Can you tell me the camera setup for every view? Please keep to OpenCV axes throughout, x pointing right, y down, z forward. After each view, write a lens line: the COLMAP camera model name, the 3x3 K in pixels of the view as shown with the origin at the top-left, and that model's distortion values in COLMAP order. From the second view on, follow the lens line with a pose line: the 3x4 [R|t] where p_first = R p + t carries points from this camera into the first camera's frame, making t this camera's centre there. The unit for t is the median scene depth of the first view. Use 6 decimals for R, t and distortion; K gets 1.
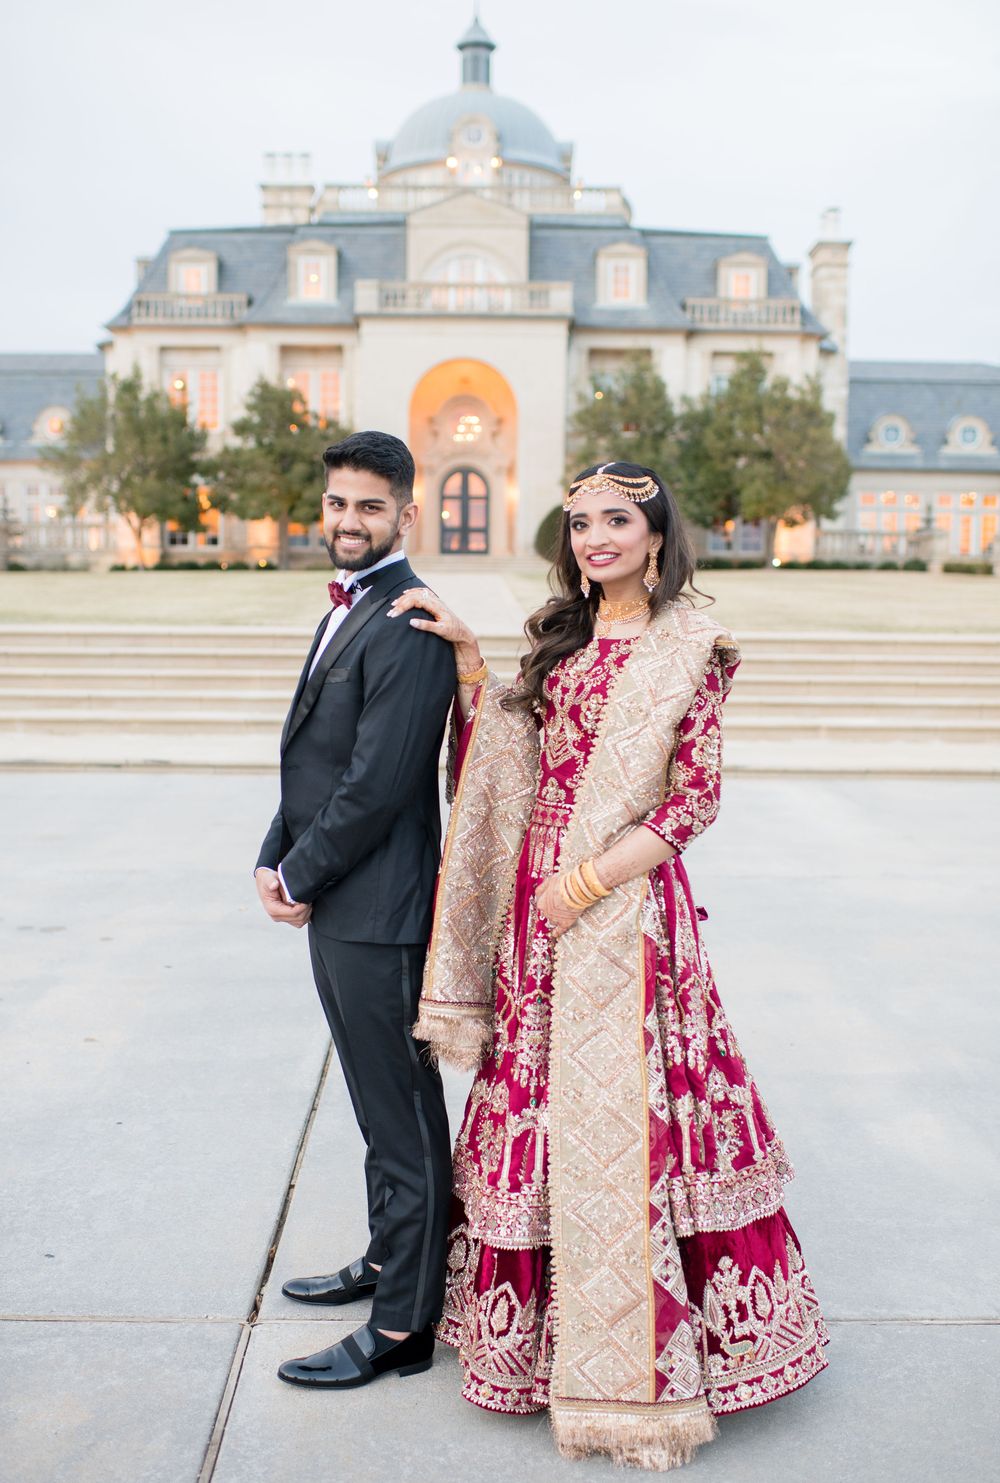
lens RADIAL K [[1575.7, 0, 496.7], [0, 1575.7, 770.1], [0, 0, 1]] dist [-0.086697, 0.009253]
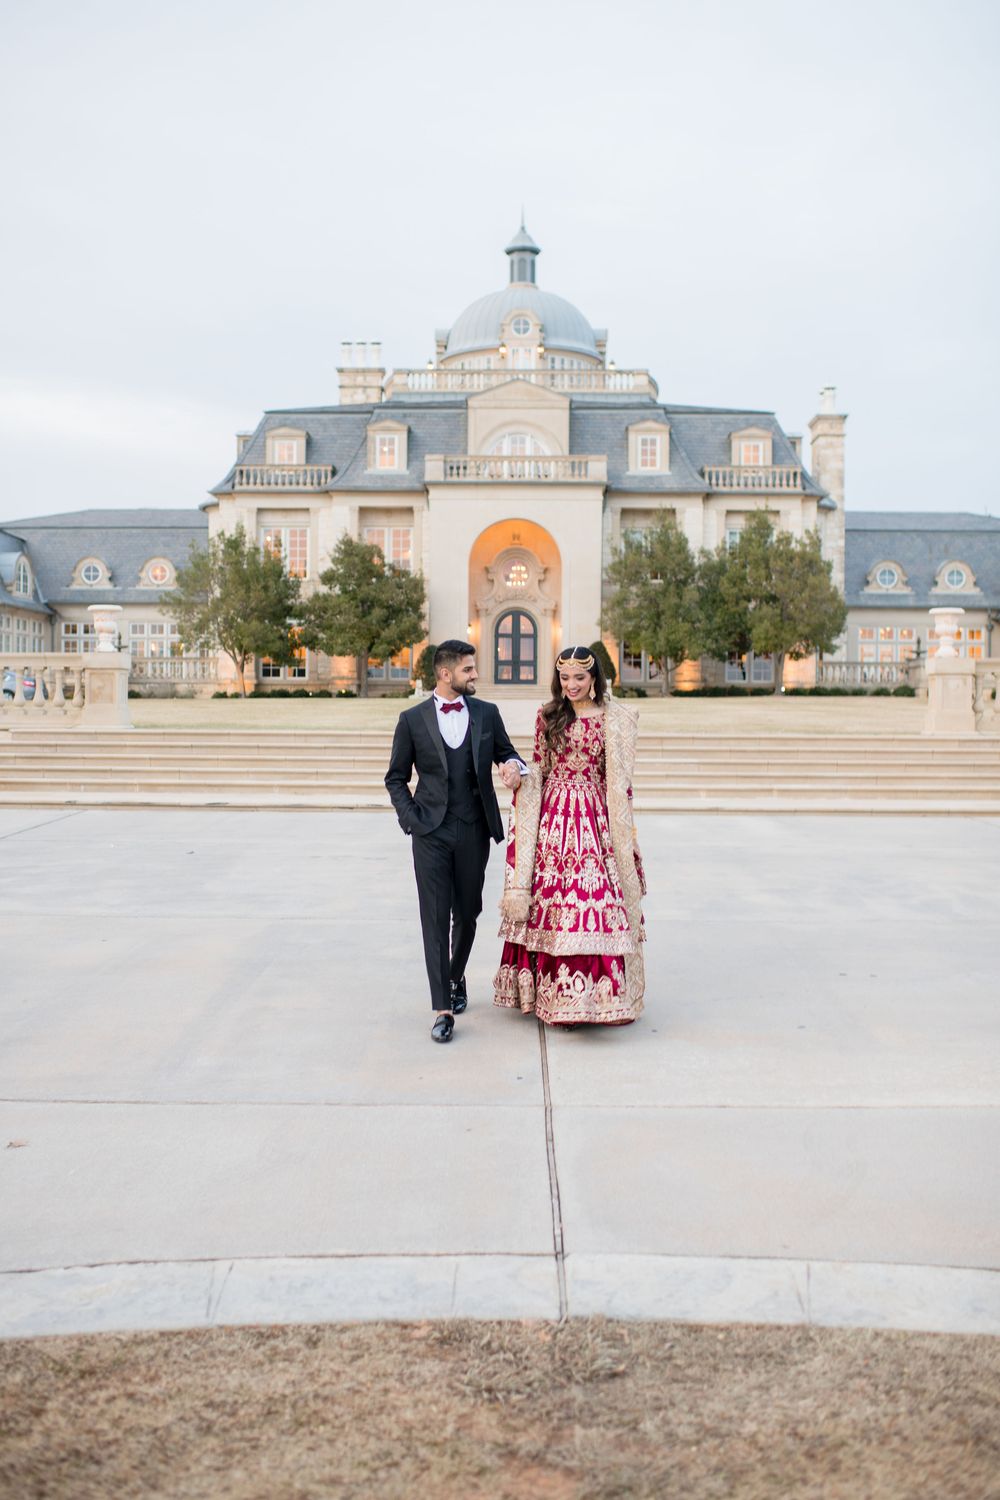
lens RADIAL K [[1504.4, 0, 500.0], [0, 1504.4, 750.0], [0, 0, 1]] dist [-0.076598, 0.009341]
pose [[0.999755, -0.002307, -0.021995, -0.008009], [0.000270, 0.995743, -0.092171, 0.014861], [0.022114, 0.092143, 0.995500, -0.108302]]
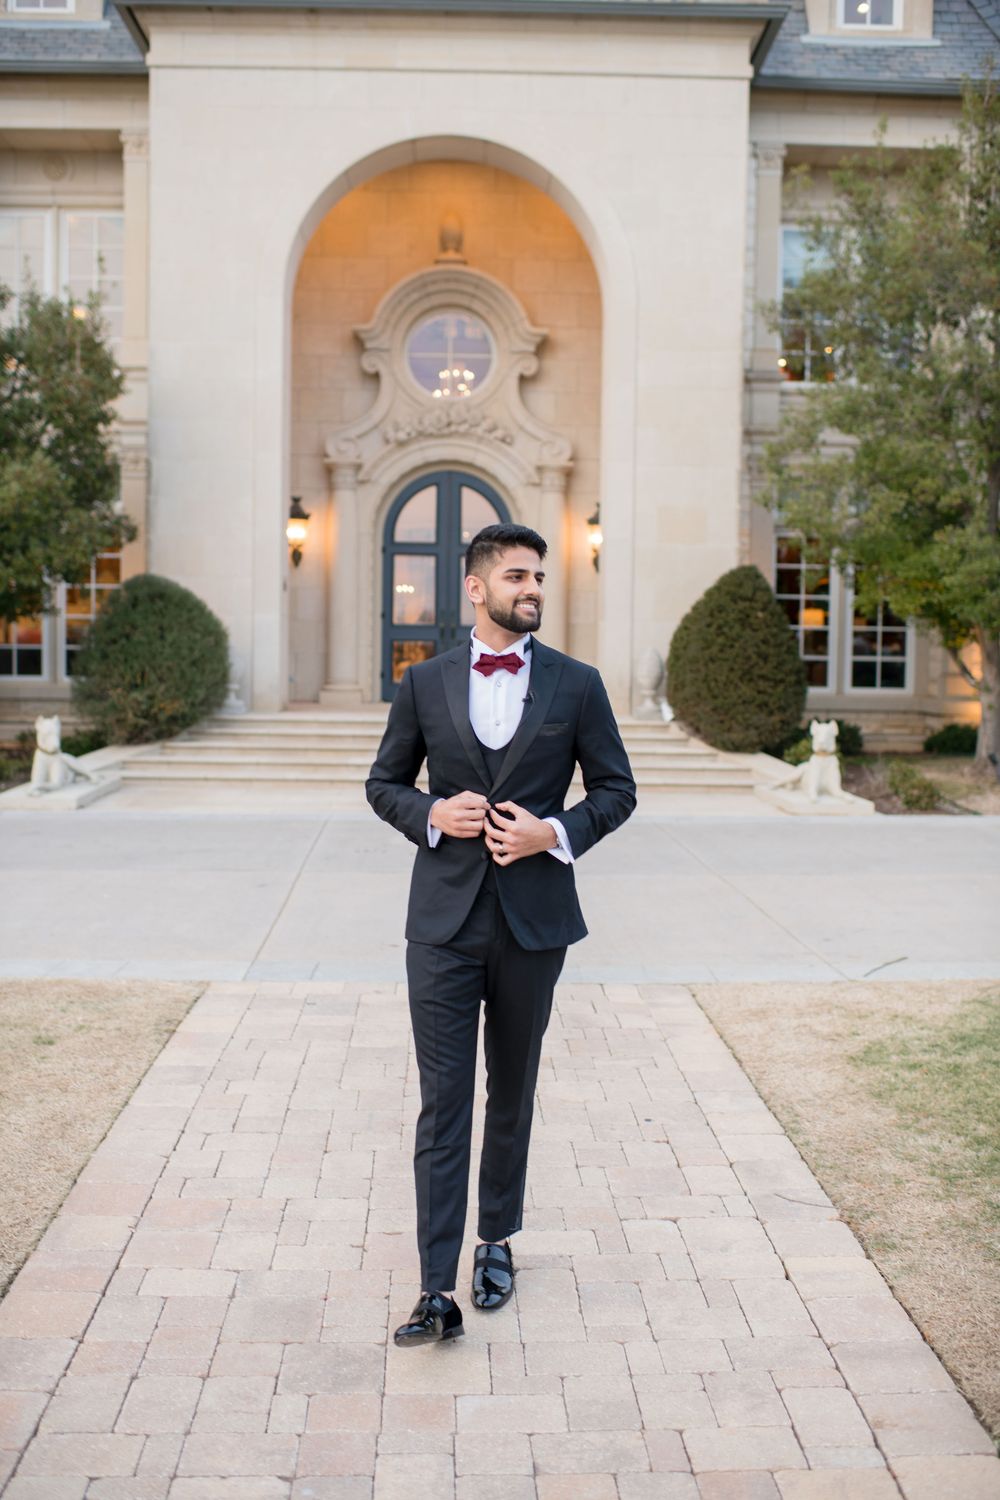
lens RADIAL K [[1457.9, 0, 481.6], [0, 1457.9, 750.1], [0, 0, 1]] dist [-0.079405, 0.012375]
pose [[0.999935, 0.002998, 0.010993, -0.016417], [-0.002397, 0.998521, -0.054321, -0.108634], [-0.011140, 0.054291, 0.998463, 0.668870]]
